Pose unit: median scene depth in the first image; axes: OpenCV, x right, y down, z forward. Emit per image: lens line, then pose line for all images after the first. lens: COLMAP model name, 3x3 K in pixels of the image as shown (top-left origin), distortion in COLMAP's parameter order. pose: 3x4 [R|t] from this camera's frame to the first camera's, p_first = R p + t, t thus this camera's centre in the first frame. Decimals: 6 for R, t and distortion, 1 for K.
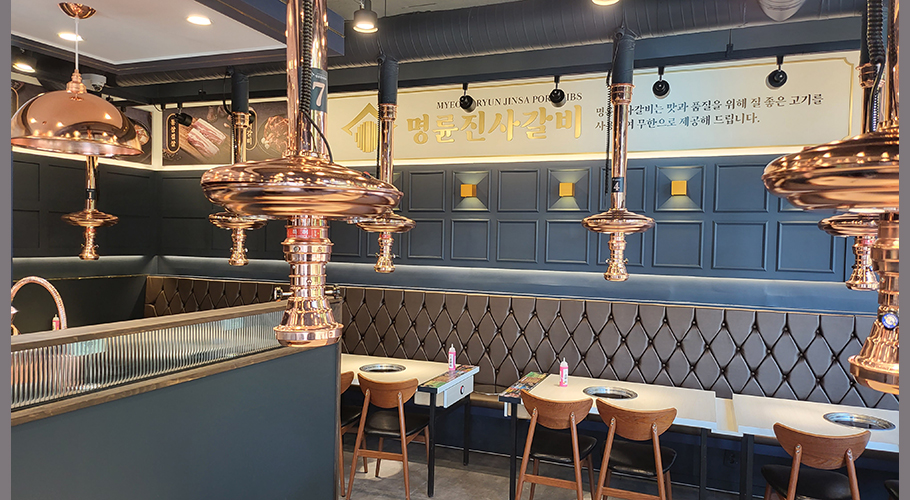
lens RADIAL K [[602.7, 0, 457.1], [0, 602.7, 257.2], [0, 0, 1]] dist [0.015696, 0.004268]
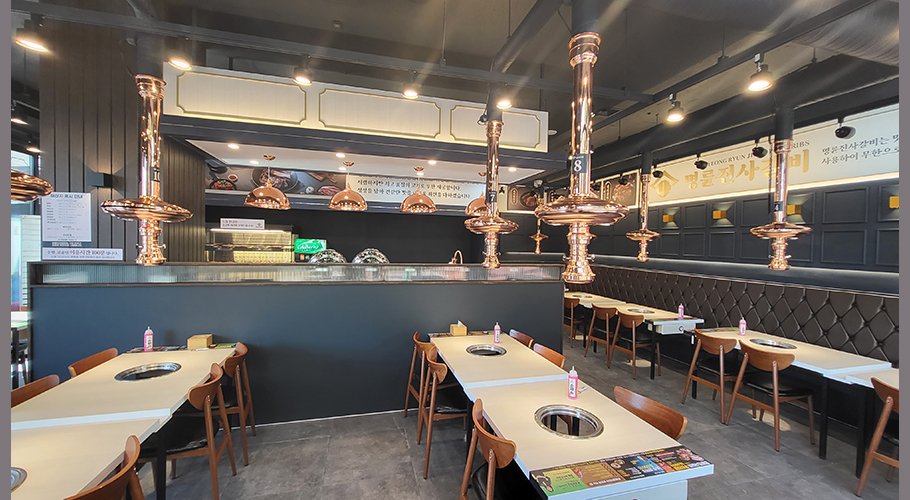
lens RADIAL K [[356.7, 0, 452.5], [0, 356.7, 248.2], [0, 0, 1]] dist [0.000991, -0.000043]
pose [[0.599080, 0.003113, -0.800683, 0.429479], [-0.023985, 0.999613, -0.014060, 0.012708], [0.800330, 0.027627, 0.598923, -0.173537]]
